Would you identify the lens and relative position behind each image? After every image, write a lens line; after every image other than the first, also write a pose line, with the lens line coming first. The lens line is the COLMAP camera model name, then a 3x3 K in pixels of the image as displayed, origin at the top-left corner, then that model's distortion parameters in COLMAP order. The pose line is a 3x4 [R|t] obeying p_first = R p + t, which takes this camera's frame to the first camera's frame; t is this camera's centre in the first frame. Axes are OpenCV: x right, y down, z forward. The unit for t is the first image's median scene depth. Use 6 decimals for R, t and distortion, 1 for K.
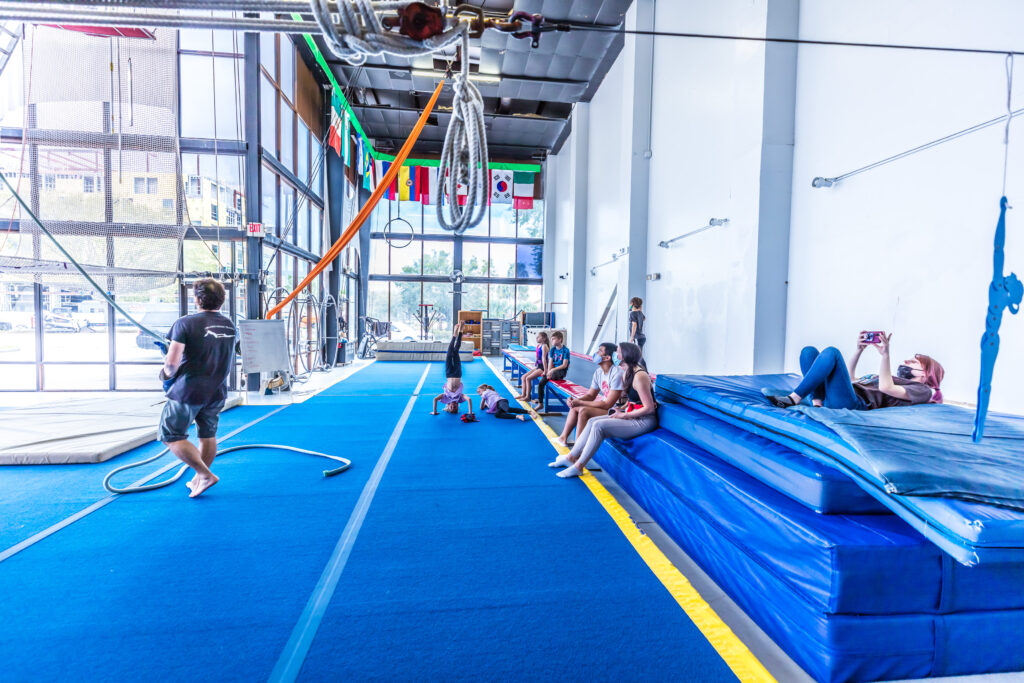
lens RADIAL K [[456.2, 0, 519.3], [0, 456.2, 338.4], [0, 0, 1]] dist [0.000154, 0.000739]
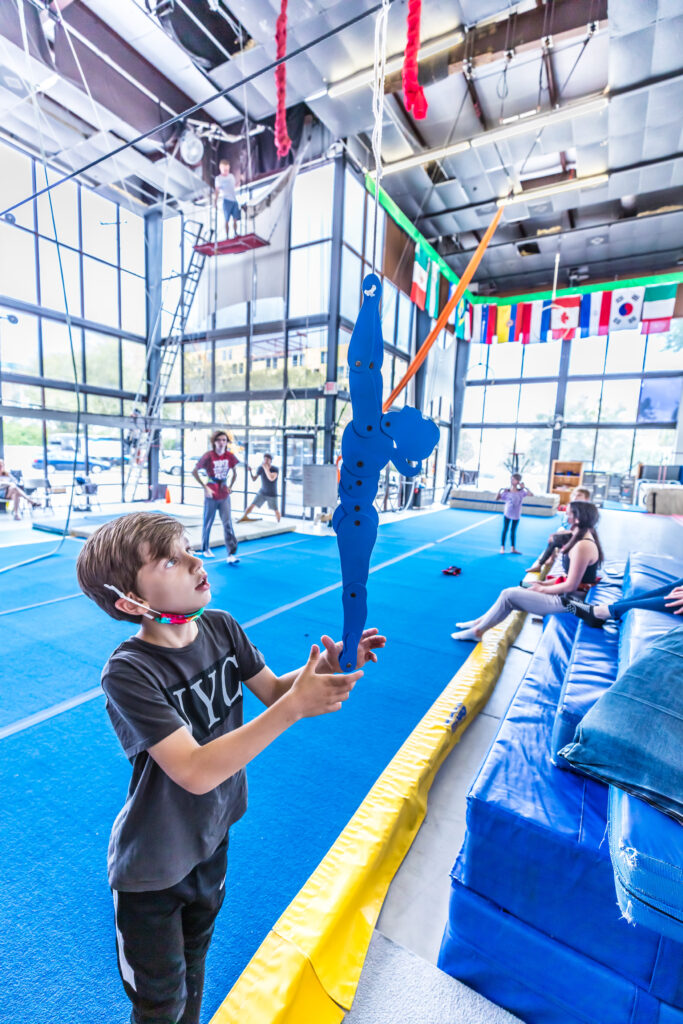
lens RADIAL K [[456.2, 0, 341.5], [0, 456.2, 512.0], [0, 0, 1]] dist [0.000154, 0.000739]
pose [[0.788954, 0.089220, -0.607940, 0.114706], [-0.055967, 0.995724, 0.073498, -0.003254], [0.611898, -0.023962, 0.790573, 0.040577]]
